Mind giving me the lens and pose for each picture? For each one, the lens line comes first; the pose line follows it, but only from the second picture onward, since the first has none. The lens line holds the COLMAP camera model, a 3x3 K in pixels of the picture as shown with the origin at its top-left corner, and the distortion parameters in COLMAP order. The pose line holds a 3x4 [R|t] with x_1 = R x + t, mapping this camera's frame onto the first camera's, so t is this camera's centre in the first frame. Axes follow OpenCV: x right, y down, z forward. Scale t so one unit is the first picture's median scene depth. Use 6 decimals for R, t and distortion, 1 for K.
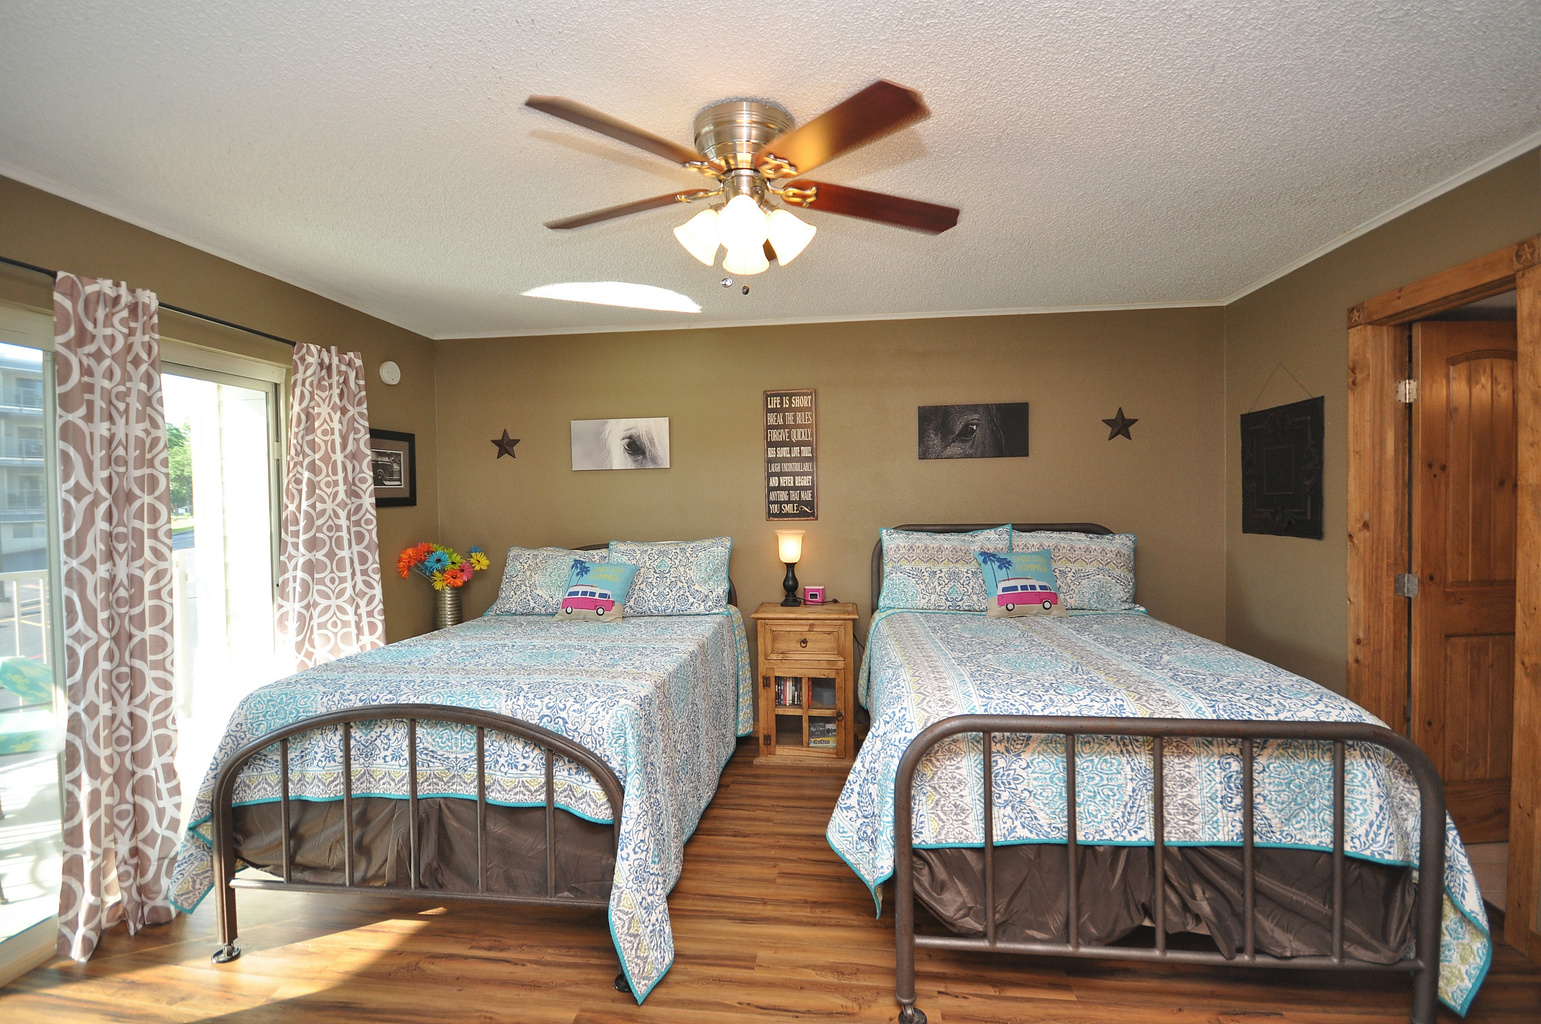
lens RADIAL K [[682.7, 0, 770.5], [0, 682.7, 512.0], [0, 0, 1]] dist [0.000462, 0.000071]
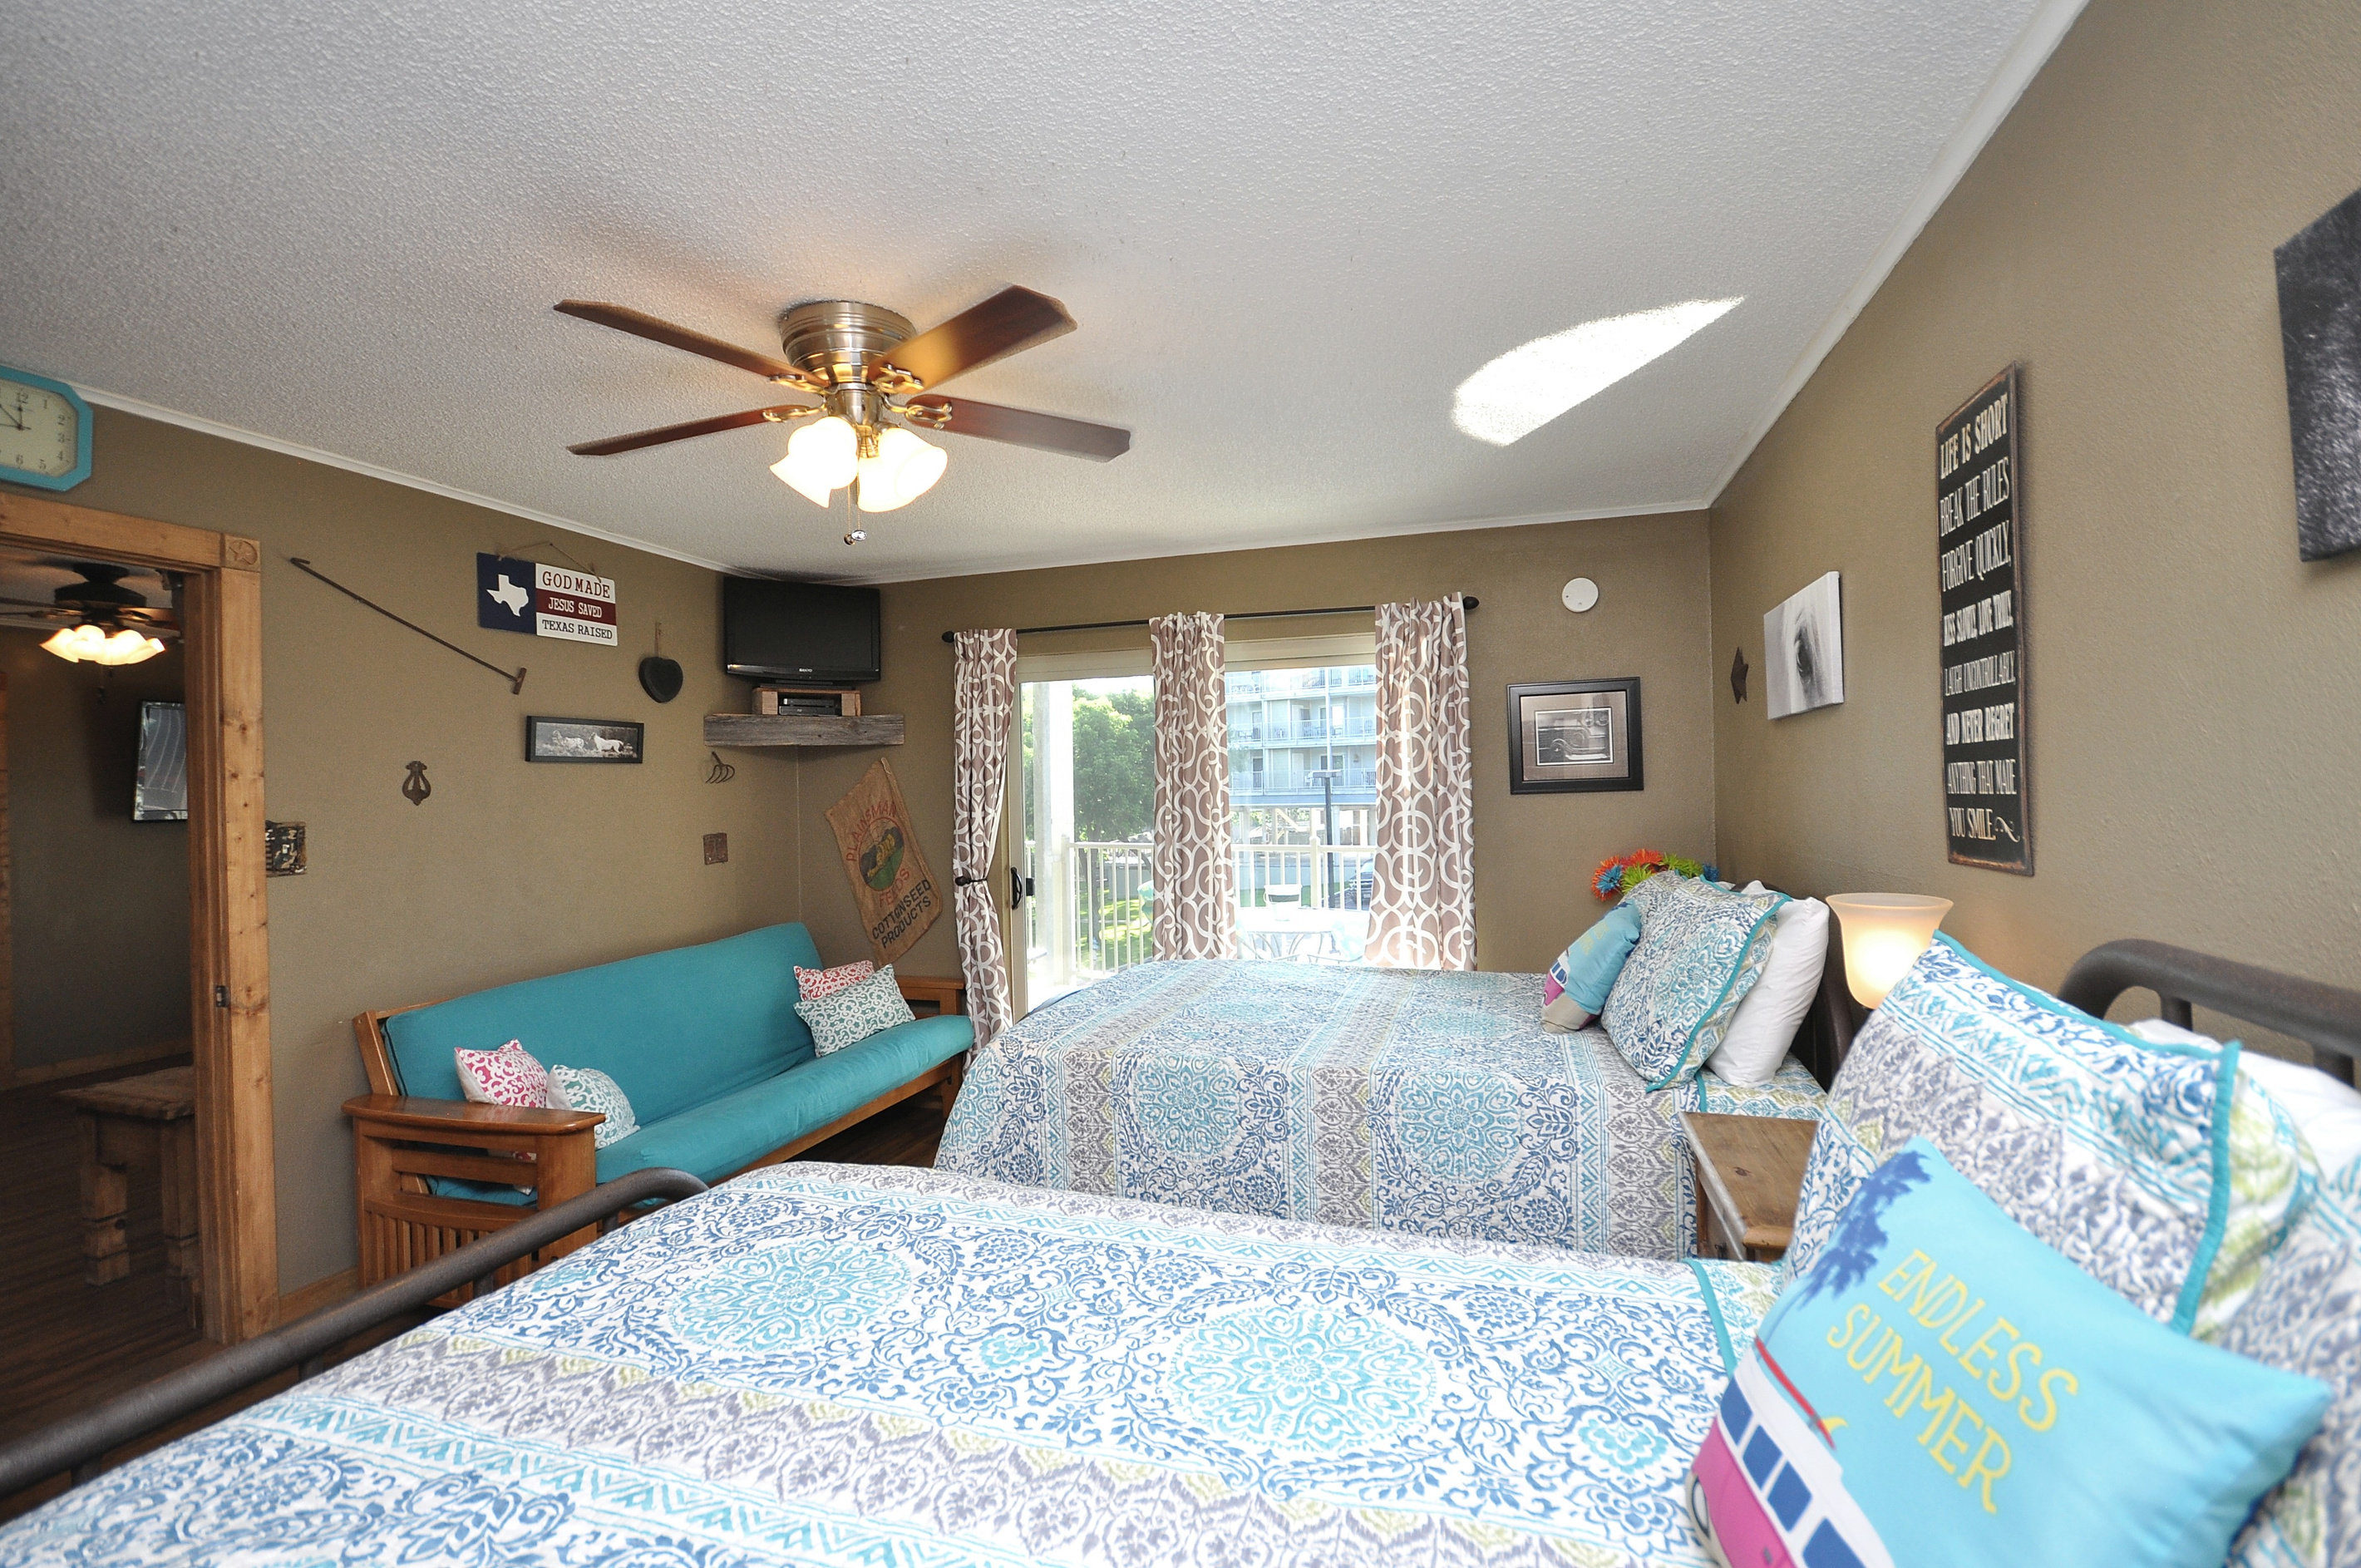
lens RADIAL K [[1046.0, 0, 1180.5], [0, 1046.0, 784.0], [0, 0, 1]] dist [0.000462, 0.000071]
pose [[-0.176485, 0.010278, -0.984250, 0.503489], [0.006064, 0.999938, 0.009355, -0.027560], [0.984285, -0.004318, -0.176536, 0.761231]]
